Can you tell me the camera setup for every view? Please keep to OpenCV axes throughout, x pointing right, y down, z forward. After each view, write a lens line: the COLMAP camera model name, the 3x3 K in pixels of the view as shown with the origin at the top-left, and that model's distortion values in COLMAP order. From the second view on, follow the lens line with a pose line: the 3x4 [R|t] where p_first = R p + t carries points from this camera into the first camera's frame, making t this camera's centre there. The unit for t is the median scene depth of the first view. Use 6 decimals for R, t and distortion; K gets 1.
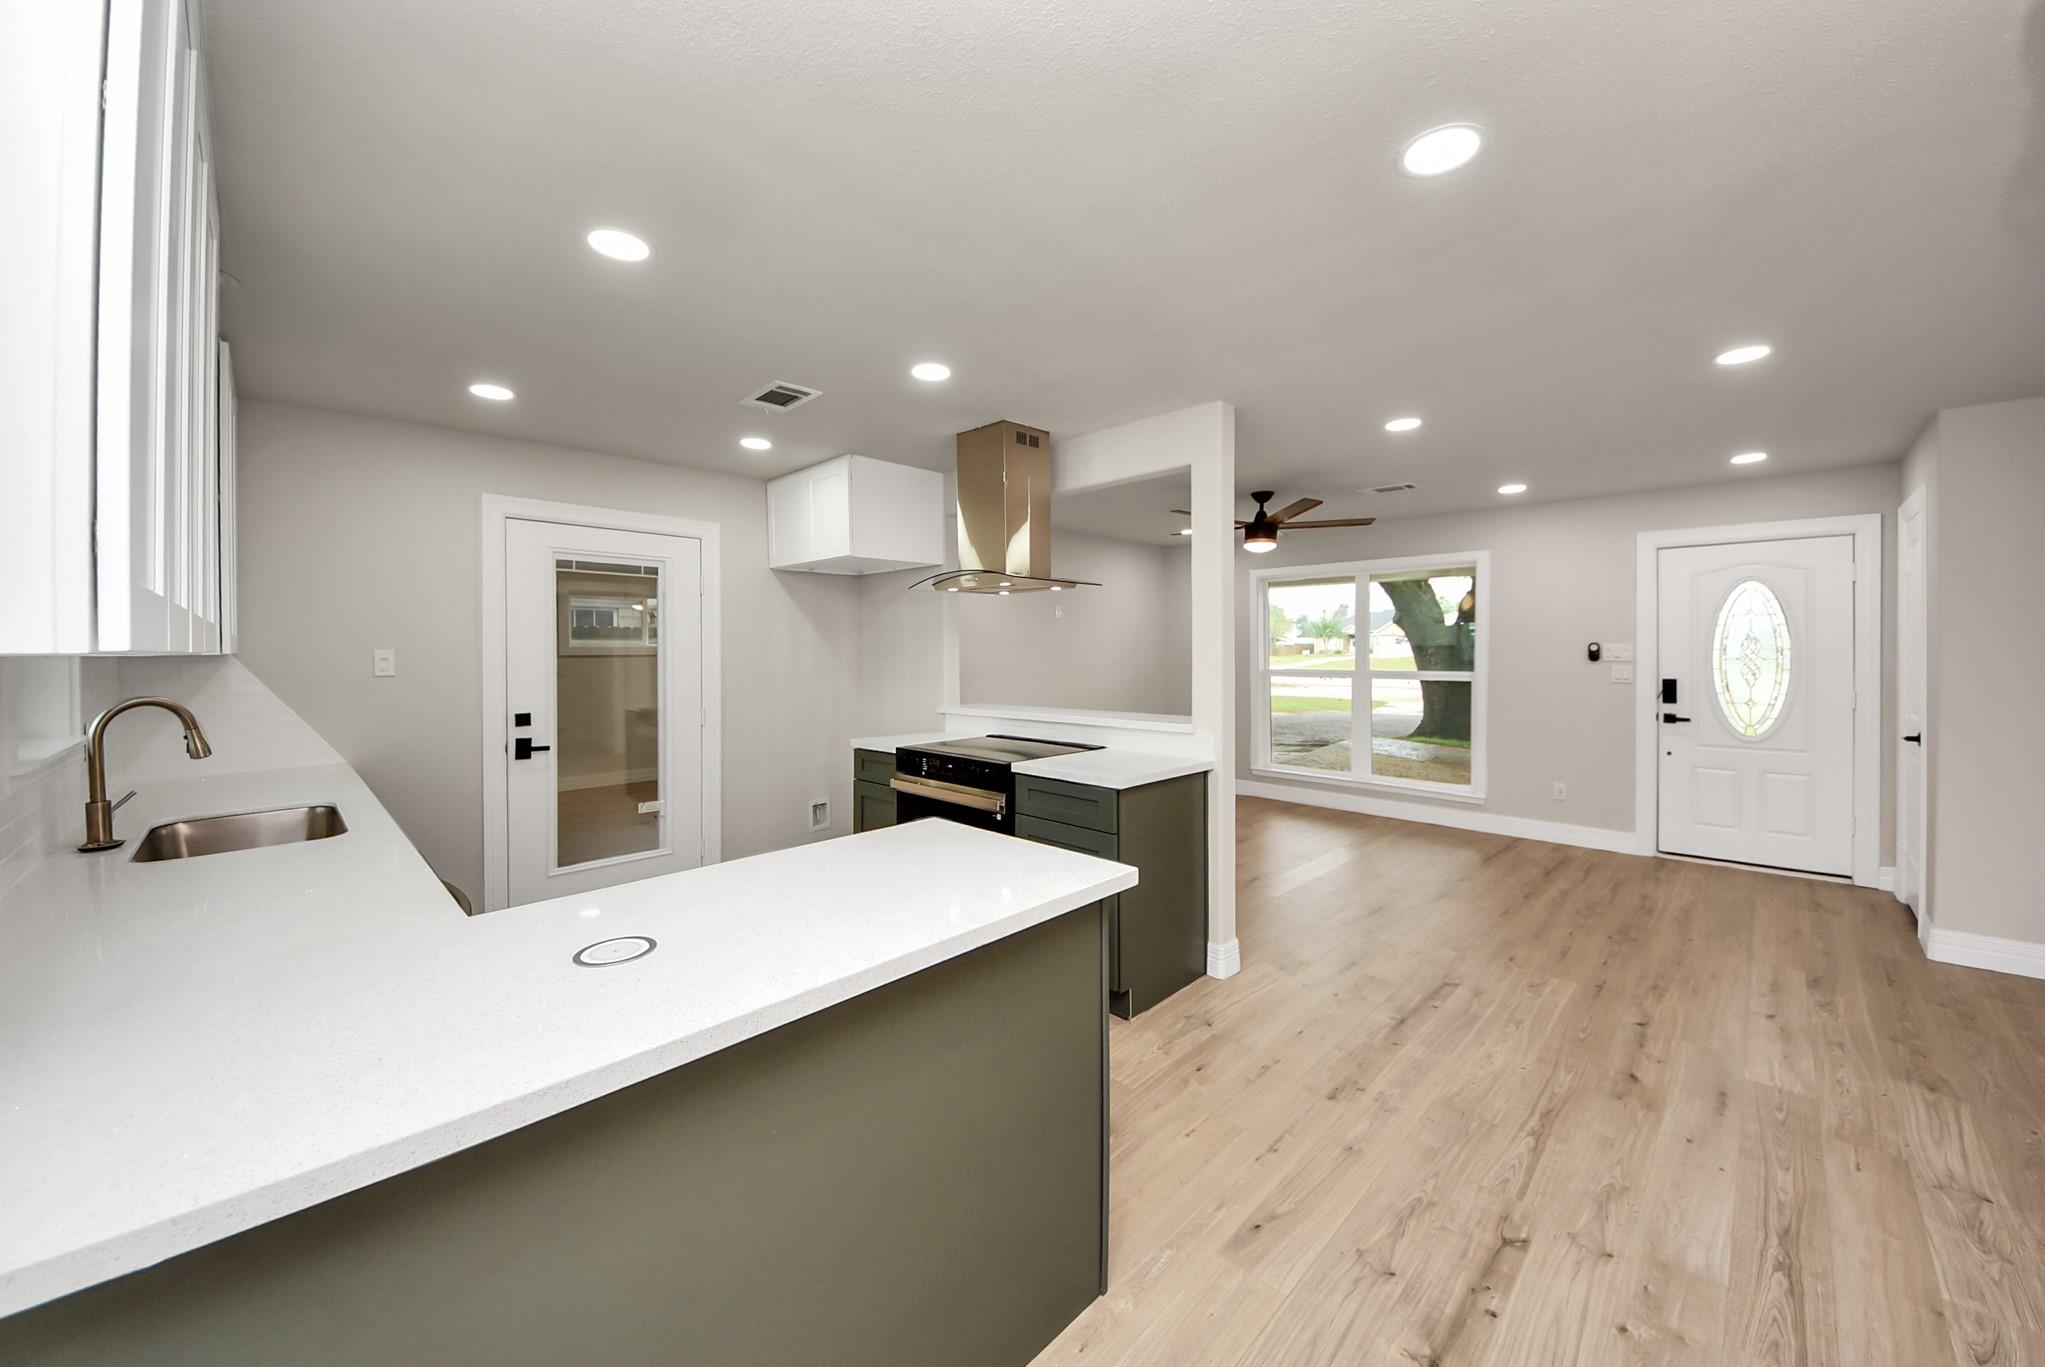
lens RADIAL K [[731.6, 0, 1040.8], [0, 731.6, 662.8], [0, 0, 1]] dist [0.000227, -0.009578]
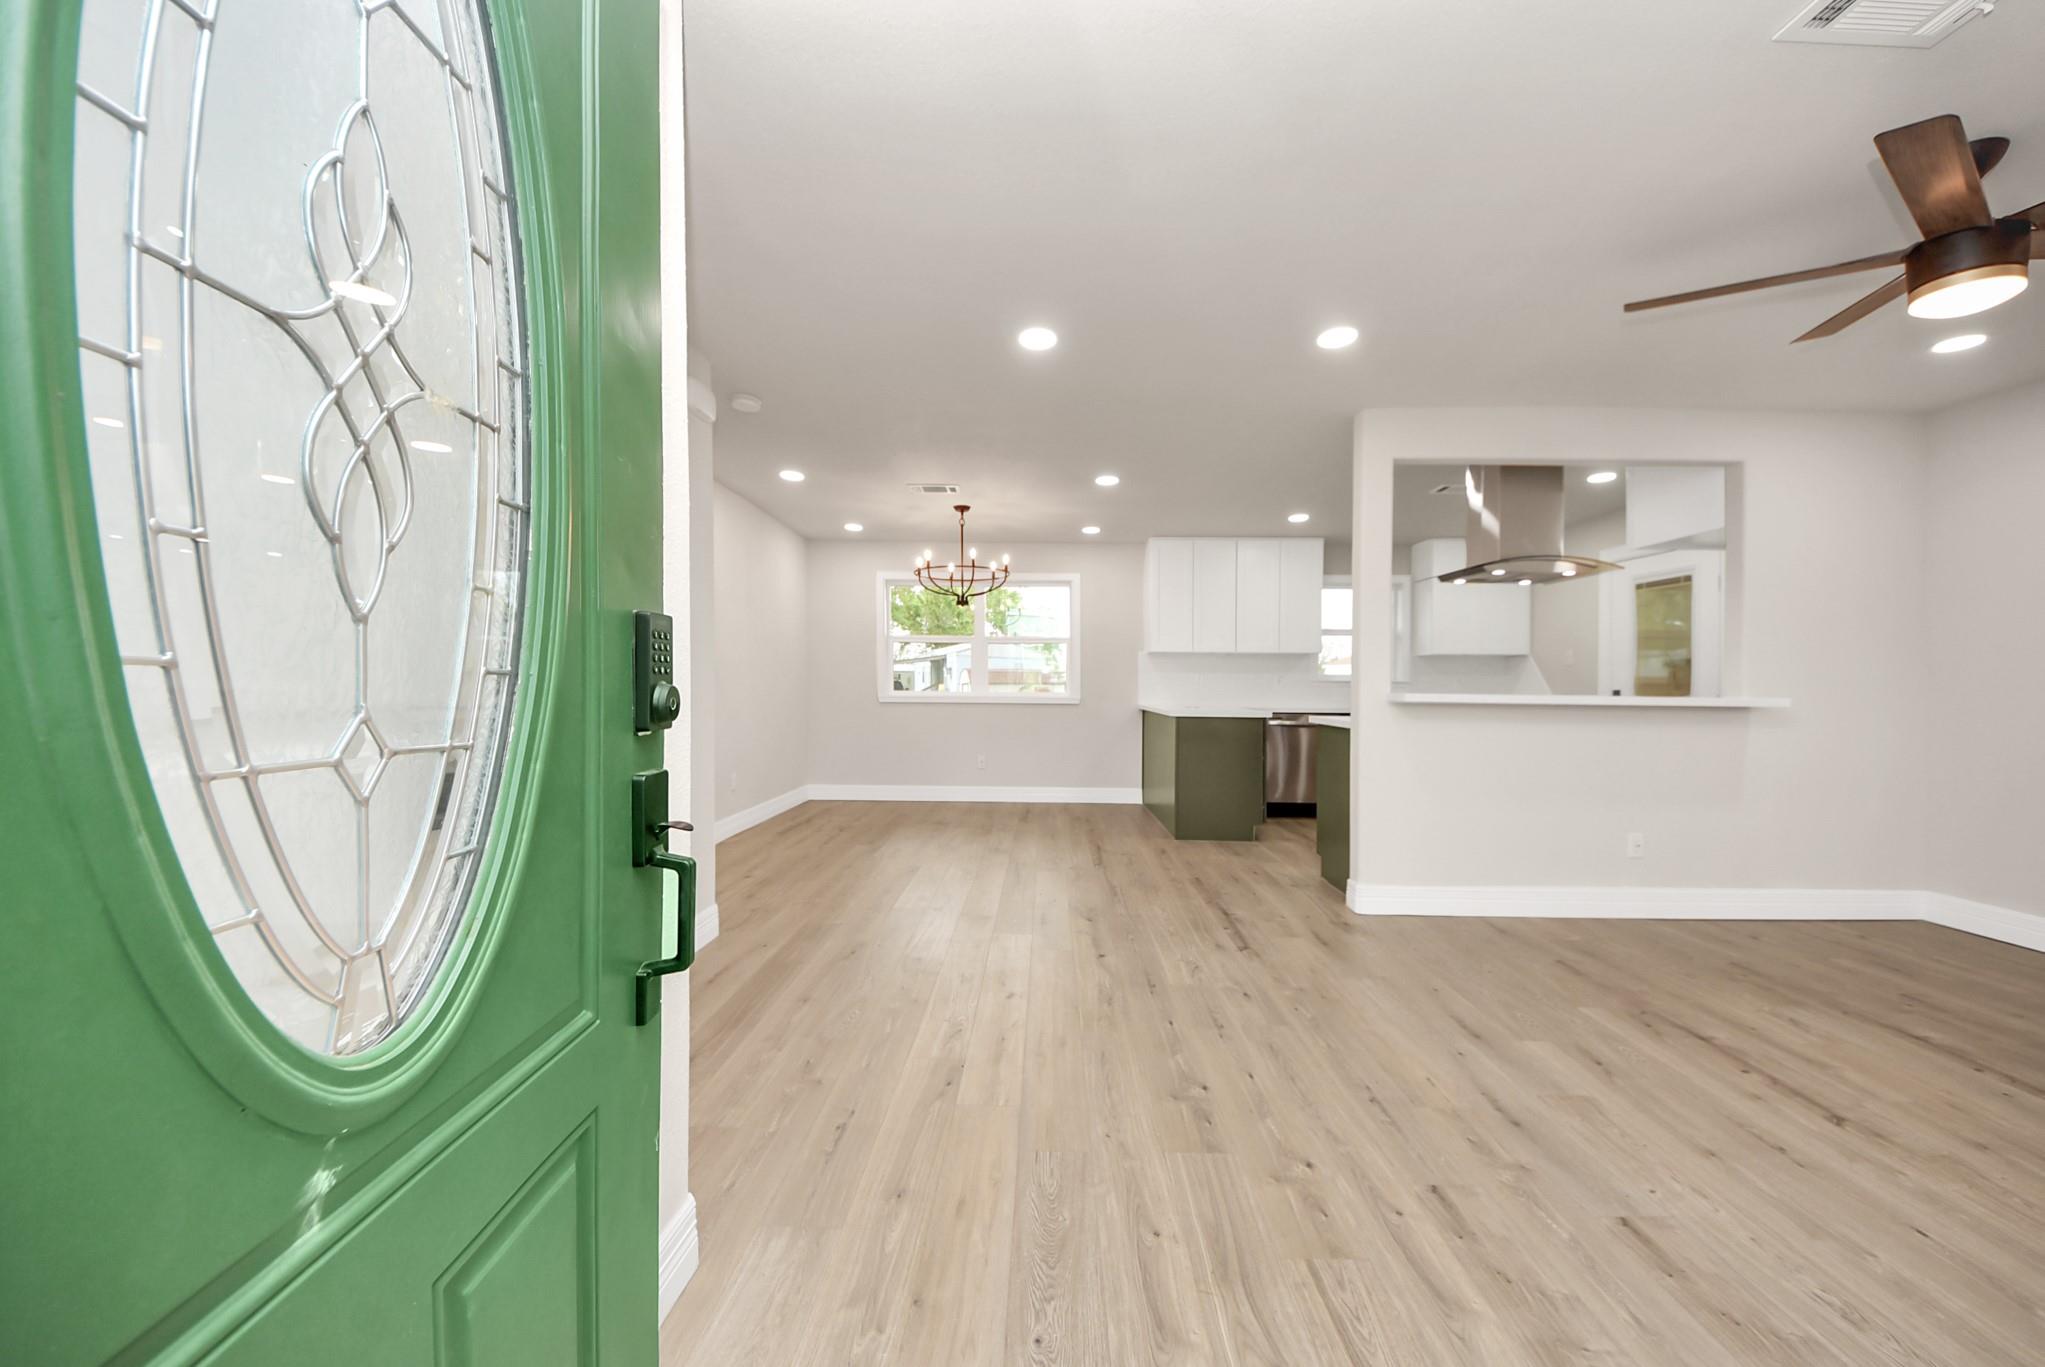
lens RADIAL K [[715.9, 0, 985.4], [0, 715.9, 687.5], [0, 0, 1]] dist [-0.015941, -0.002506]
pose [[-0.763482, 0.006863, -0.645793, 1.218562], [-0.013170, 0.999570, 0.026192, 0.048396], [0.645695, 0.028502, -0.763063, 1.250306]]
